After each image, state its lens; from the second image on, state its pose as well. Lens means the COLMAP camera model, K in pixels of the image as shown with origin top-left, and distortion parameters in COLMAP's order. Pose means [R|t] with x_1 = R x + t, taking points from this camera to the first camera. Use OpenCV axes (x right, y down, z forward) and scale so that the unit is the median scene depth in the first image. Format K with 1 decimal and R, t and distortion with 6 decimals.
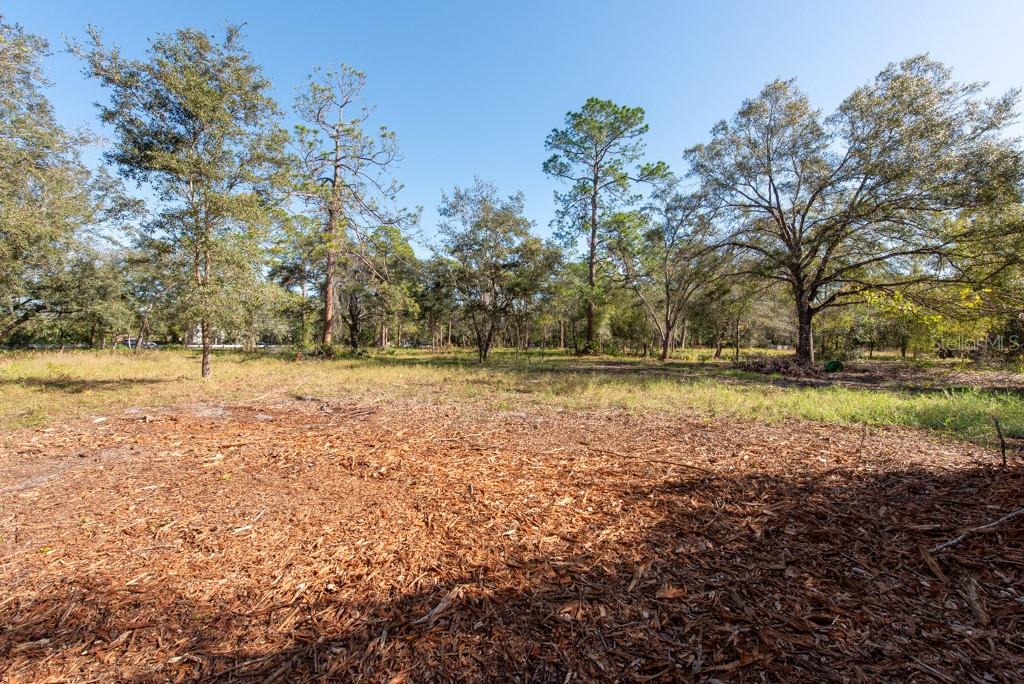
lens RADIAL K [[396.3, 0, 511.6], [0, 396.3, 347.1], [0, 0, 1]] dist [0.003566, -0.001494]
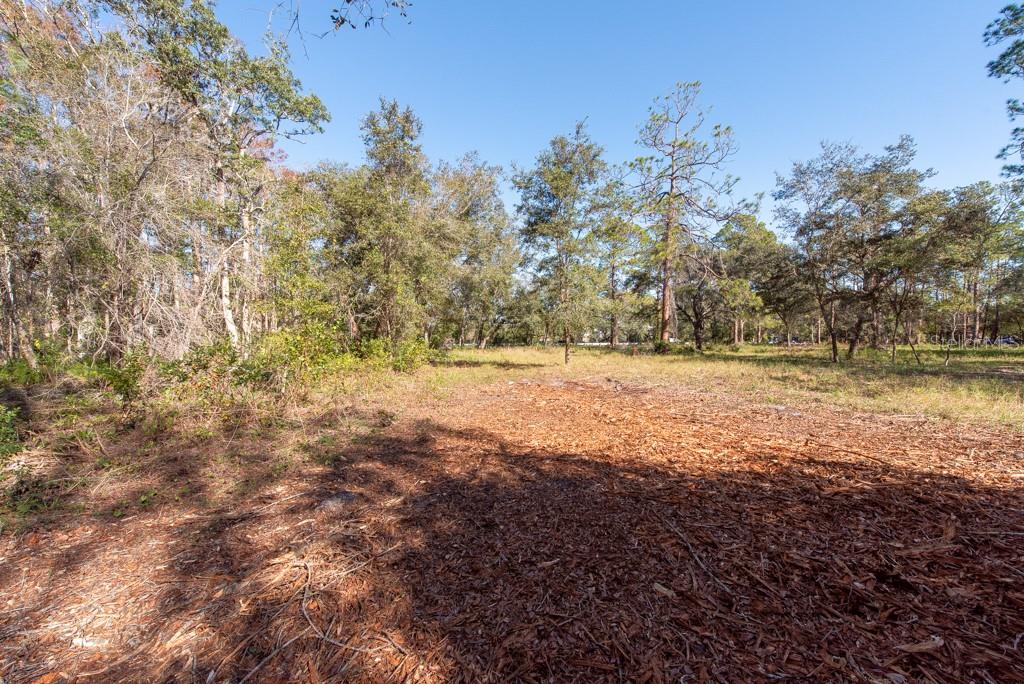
lens RADIAL K [[396.3, 0, 512.4], [0, 396.3, 343.0], [0, 0, 1]] dist [0.003566, -0.001494]
pose [[0.654750, -0.007196, -0.755812, 0.103299], [0.004017, 0.999974, -0.006040, 0.002446], [0.755835, 0.000919, 0.654761, -0.059164]]
